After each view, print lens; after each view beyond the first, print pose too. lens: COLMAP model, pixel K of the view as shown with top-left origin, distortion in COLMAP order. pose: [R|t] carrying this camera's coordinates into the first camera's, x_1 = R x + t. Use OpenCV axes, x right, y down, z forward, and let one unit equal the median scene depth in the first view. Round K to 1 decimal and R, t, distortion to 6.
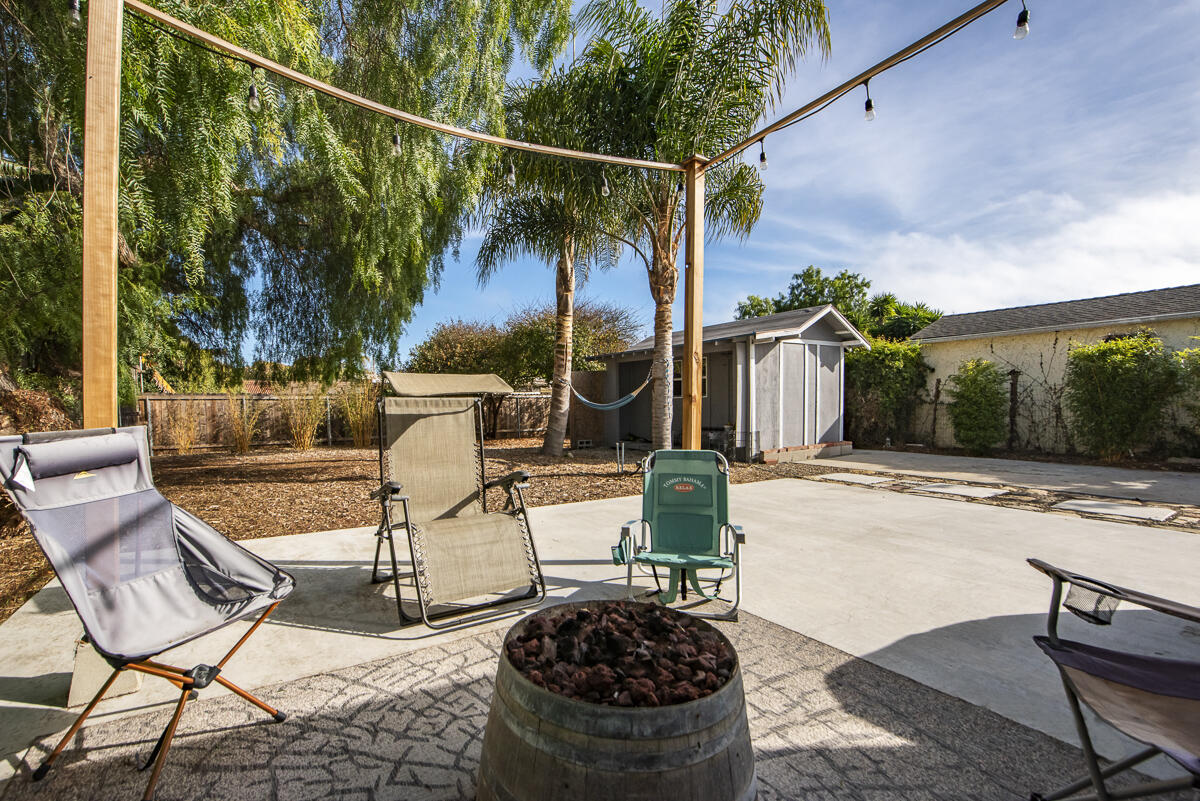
lens RADIAL K [[521.1, 0, 566.4], [0, 521.1, 422.2], [0, 0, 1]] dist [-0.002799, -0.000311]
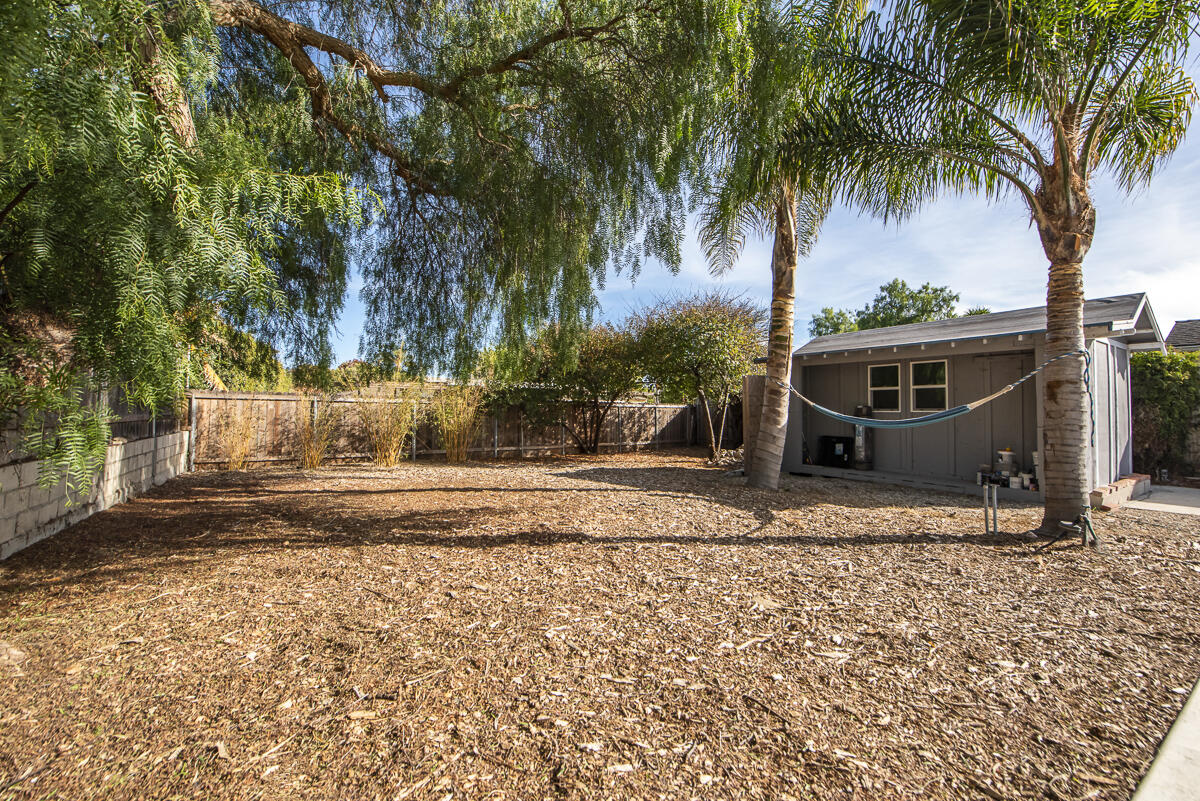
lens RADIAL K [[492.4, 0, 602.2], [0, 492.4, 397.3], [0, 0, 1]] dist [0.001302, -0.000027]
pose [[0.999399, 0.023863, 0.025130, -0.255823], [-0.022106, 0.997442, -0.067982, -0.009504], [-0.026688, 0.067385, 0.997370, 0.295849]]
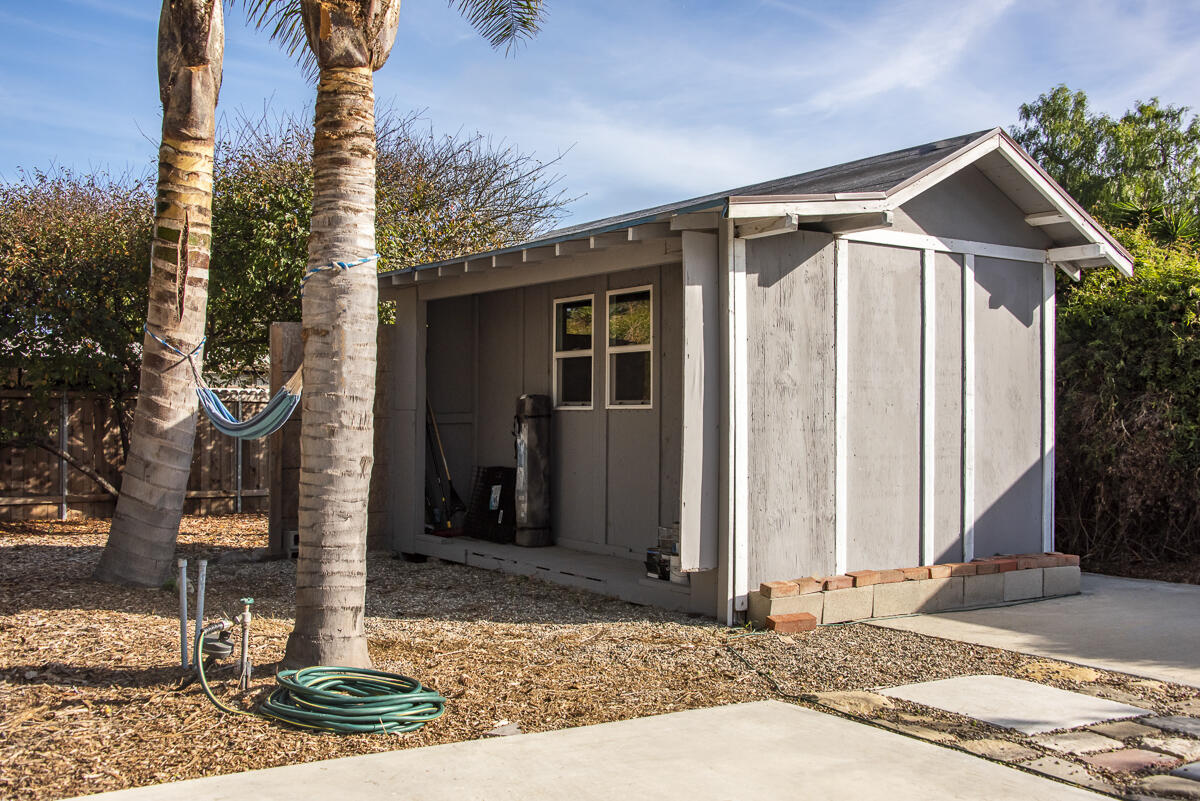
lens RADIAL K [[1263.0, 0, 600.0], [0, 1263.0, 398.9], [0, 0, 1]] dist [0.041401, 0.000000]
pose [[0.997964, 0.024782, 0.058763, 0.190127], [-0.021444, 0.998157, -0.056765, -0.008079], [-0.060062, 0.055389, 0.996657, 0.209474]]
